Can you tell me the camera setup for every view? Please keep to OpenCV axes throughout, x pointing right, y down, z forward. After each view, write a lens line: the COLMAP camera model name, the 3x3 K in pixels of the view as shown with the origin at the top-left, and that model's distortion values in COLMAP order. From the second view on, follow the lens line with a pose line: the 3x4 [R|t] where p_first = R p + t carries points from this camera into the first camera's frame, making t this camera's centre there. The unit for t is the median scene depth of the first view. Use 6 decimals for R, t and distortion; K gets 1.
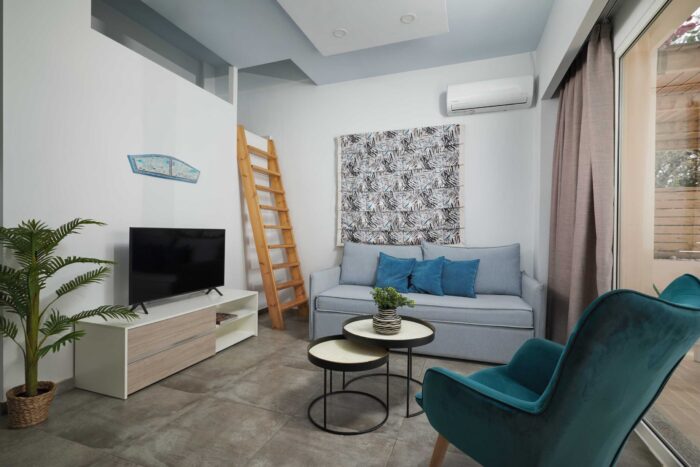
lens RADIAL K [[341.1, 0, 354.0], [0, 341.1, 210.5], [0, 0, 1]] dist [0.011982, 0.000222]
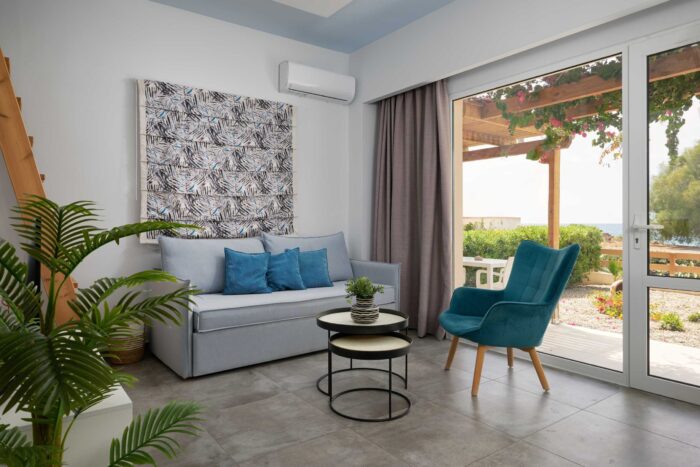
lens RADIAL K [[439.2, 0, 364.0], [0, 439.2, 189.7], [0, 0, 1]] dist [-0.010443, -0.001191]
pose [[0.542649, 0.056014, 0.838090, -0.562788], [-0.039393, 0.998373, -0.041220, 0.018009], [-0.839035, -0.010647, 0.543973, 0.180938]]
